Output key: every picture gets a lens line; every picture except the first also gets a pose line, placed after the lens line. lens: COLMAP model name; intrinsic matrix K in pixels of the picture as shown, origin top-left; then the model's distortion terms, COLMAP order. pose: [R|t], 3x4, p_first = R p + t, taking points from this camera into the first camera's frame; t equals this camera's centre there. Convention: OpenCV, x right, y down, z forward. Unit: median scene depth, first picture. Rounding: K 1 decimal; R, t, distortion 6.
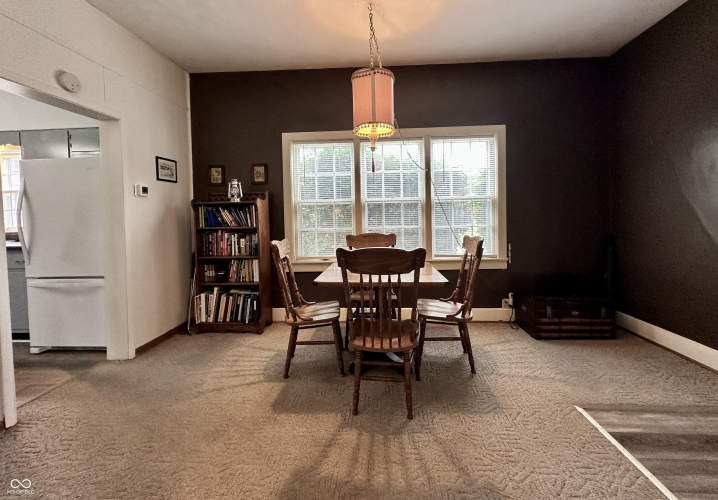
lens RADIAL K [[322.3, 0, 363.7], [0, 322.3, 222.7], [0, 0, 1]] dist [-0.001763, 0.000689]
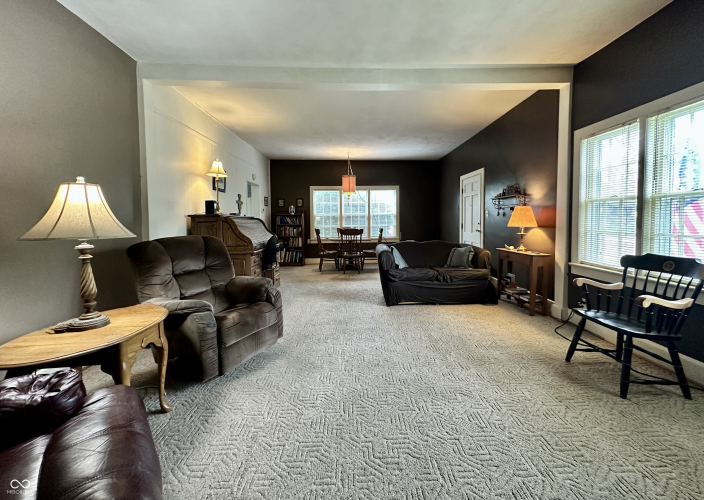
lens RADIAL K [[293.9, 0, 354.1], [0, 293.9, 234.0], [0, 0, 1]] dist [0.001732, -0.000081]
pose [[0.996391, 0.008543, 0.084447, -0.112008], [-0.009858, 0.999836, 0.015176, 0.048291], [-0.084303, -0.015953, 0.996312, -1.317263]]
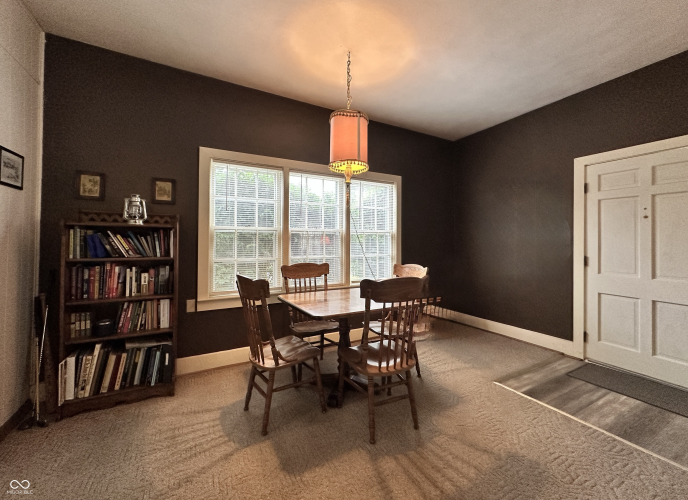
lens RADIAL K [[297.9, 0, 359.8], [0, 297.9, 235.1], [0, 0, 1]] dist [-0.001889, -0.000339]
pose [[0.823043, 0.035589, 0.566863, -0.363393], [-0.005548, 0.998491, -0.054632, -0.004875], [-0.567952, 0.041820, 0.821998, 0.132841]]
